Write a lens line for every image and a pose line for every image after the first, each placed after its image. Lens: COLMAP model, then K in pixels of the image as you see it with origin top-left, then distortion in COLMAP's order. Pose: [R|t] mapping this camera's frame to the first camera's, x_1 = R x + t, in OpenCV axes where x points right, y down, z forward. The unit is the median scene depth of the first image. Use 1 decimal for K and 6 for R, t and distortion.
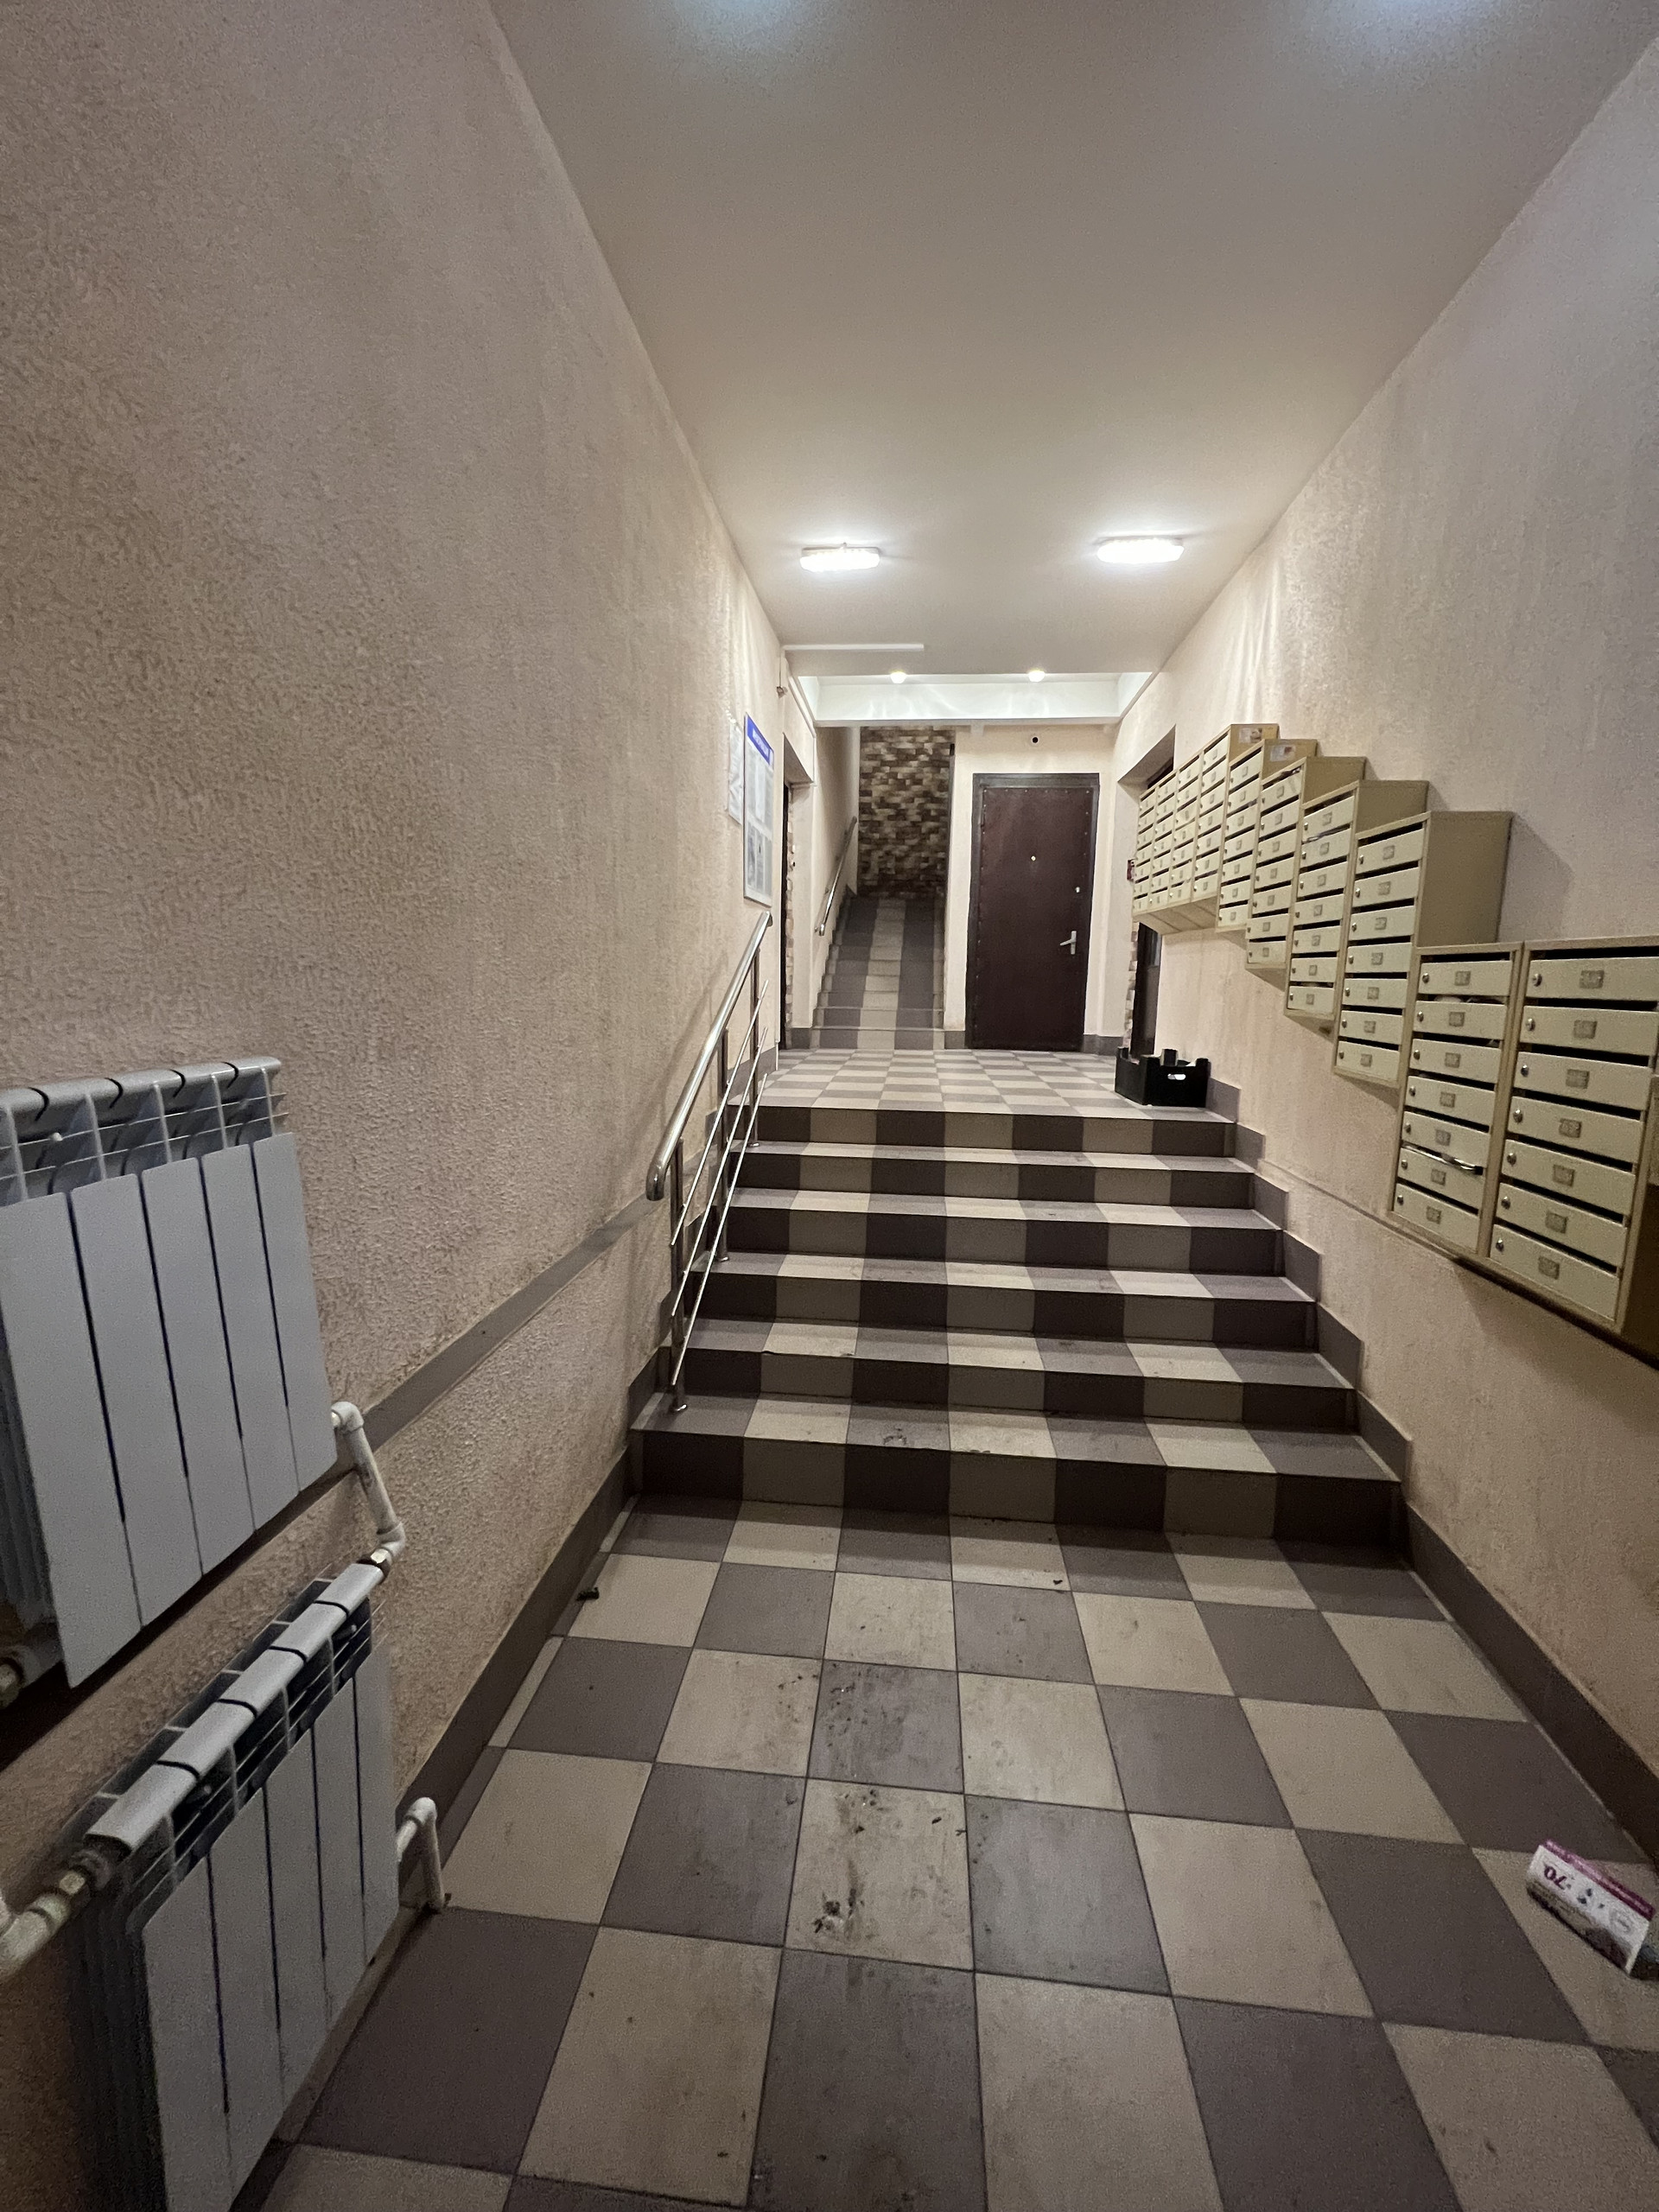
lens RADIAL K [[875.2, 0, 829.5], [0, 875.2, 1106.0], [0, 0, 1]] dist [-0.009653, 0.000265]
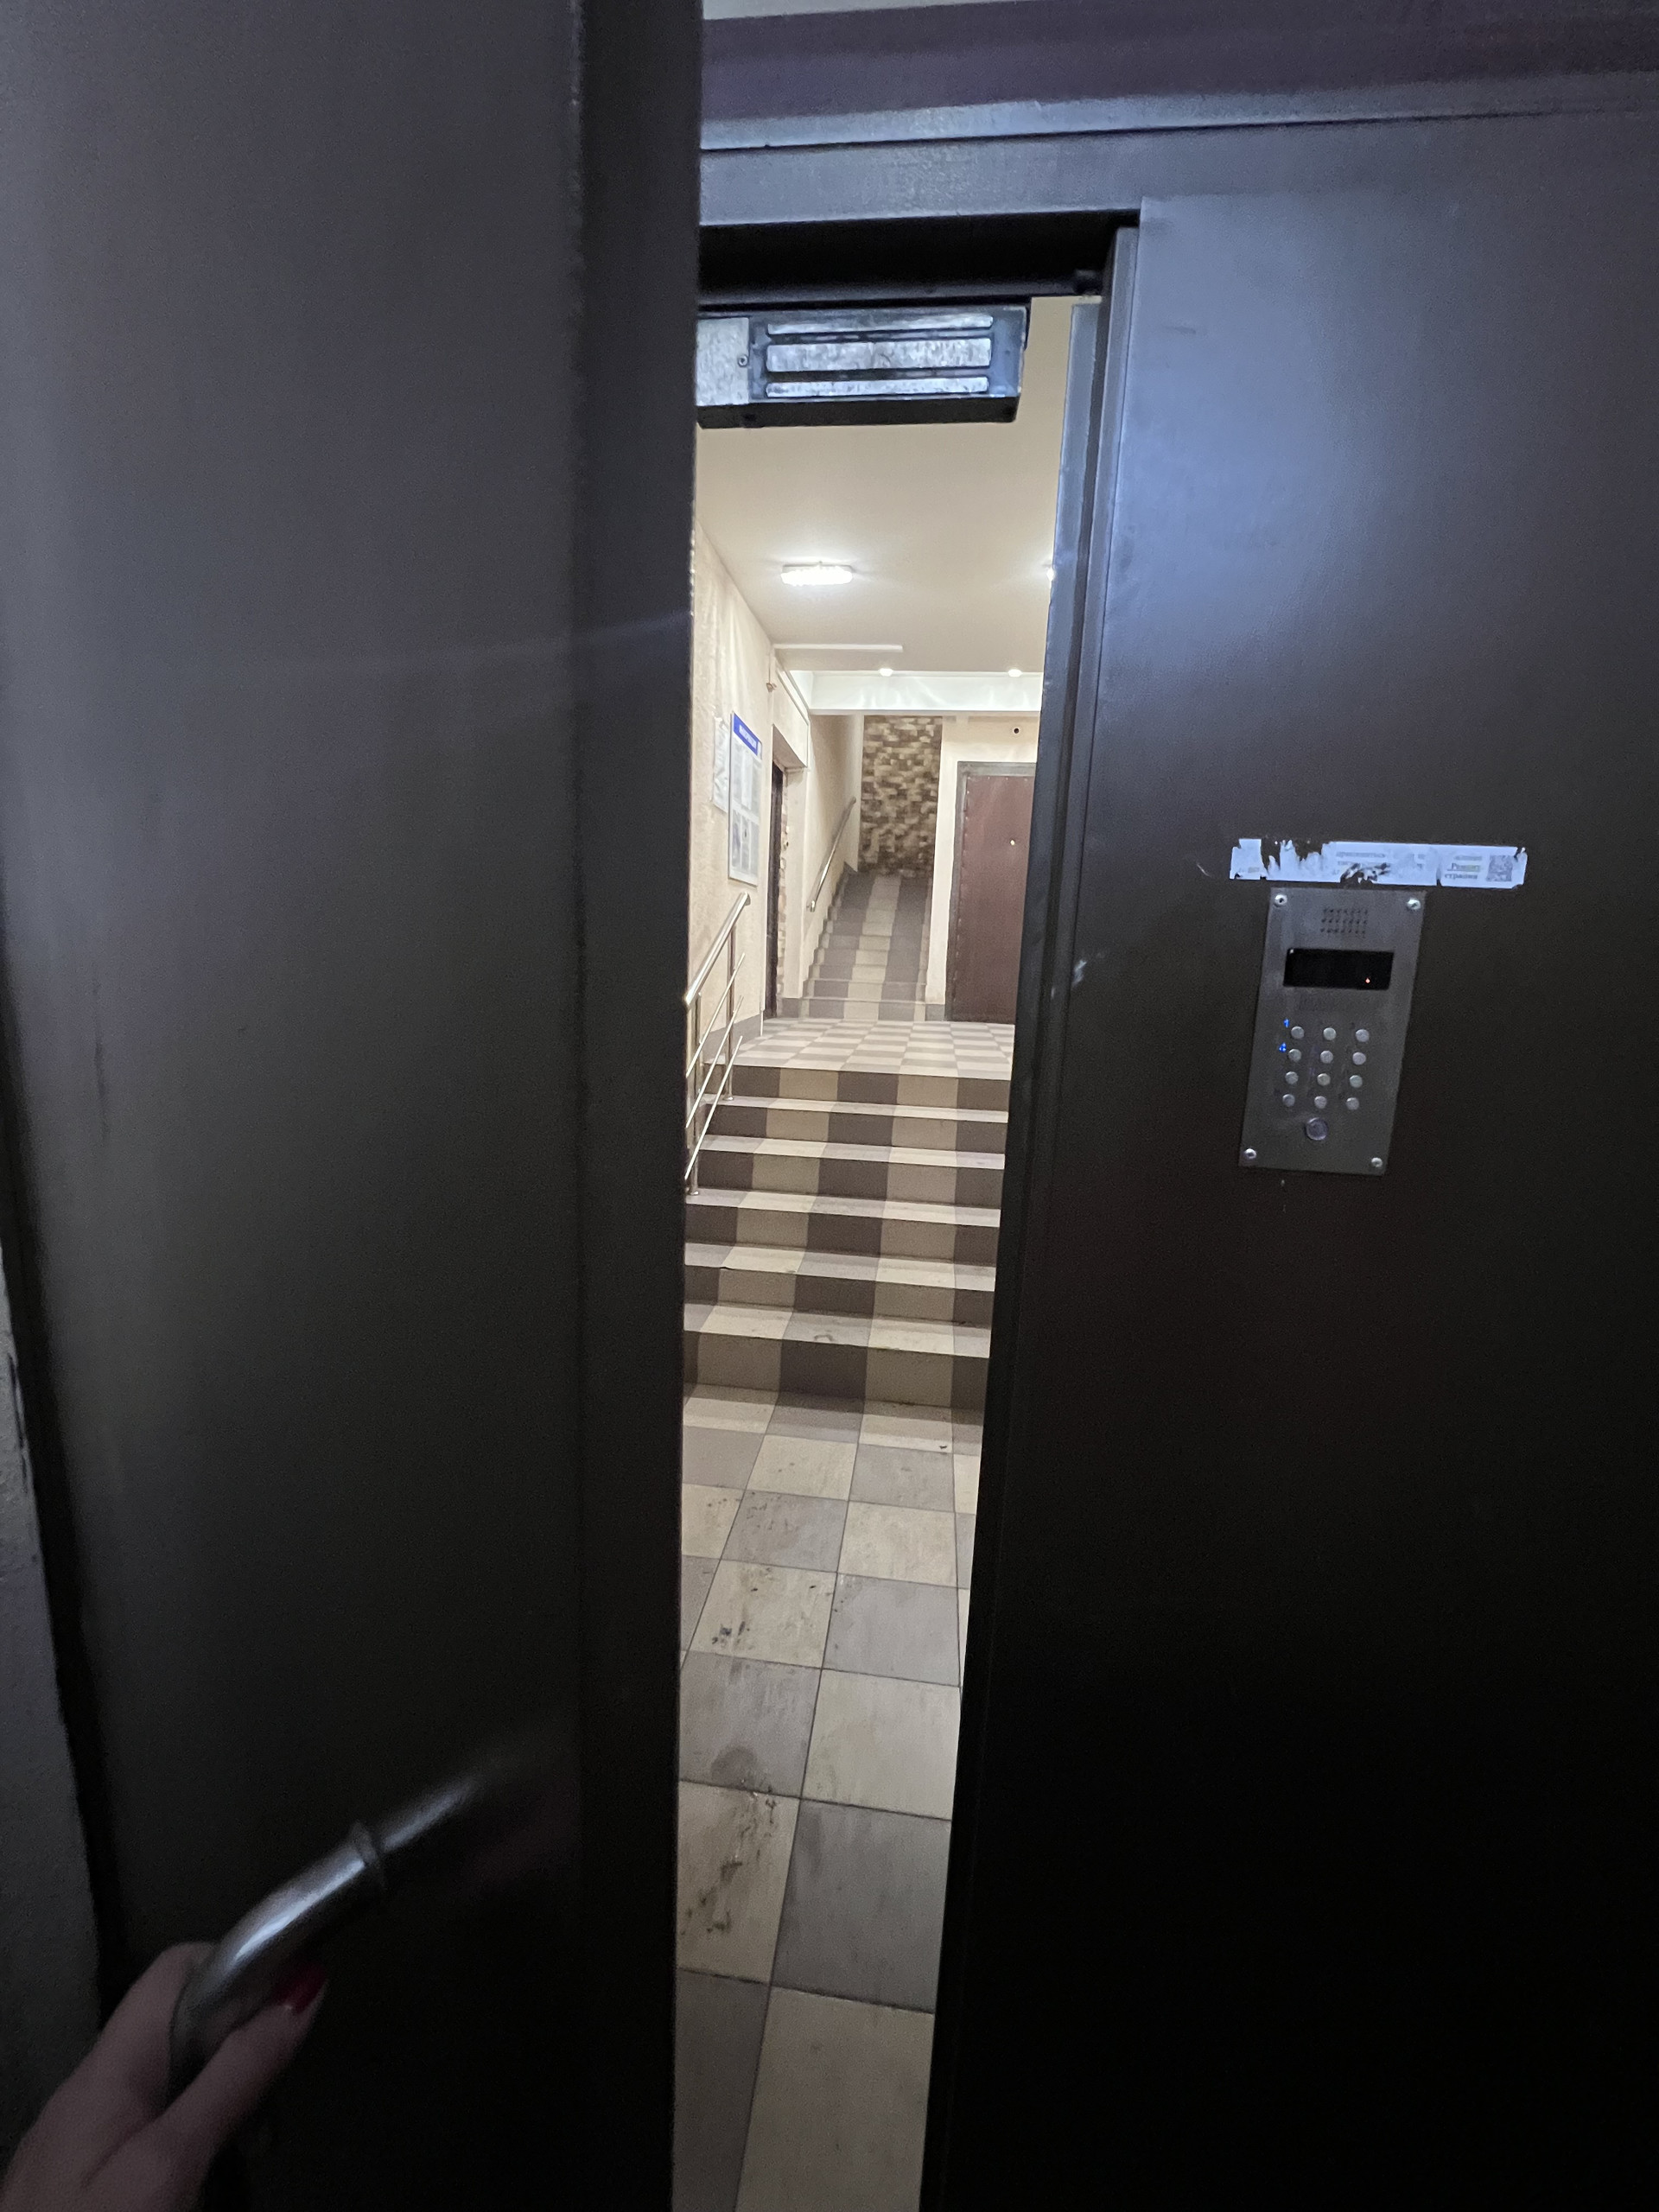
lens RADIAL K [[875.2, 0, 829.5], [0, 875.2, 1106.0], [0, 0, 1]] dist [-0.009653, 0.000265]
pose [[0.999557, 0.024737, -0.016540, 0.085041], [-0.024217, 0.999227, 0.030953, 0.020892], [0.017293, -0.030539, 0.999384, -0.179600]]
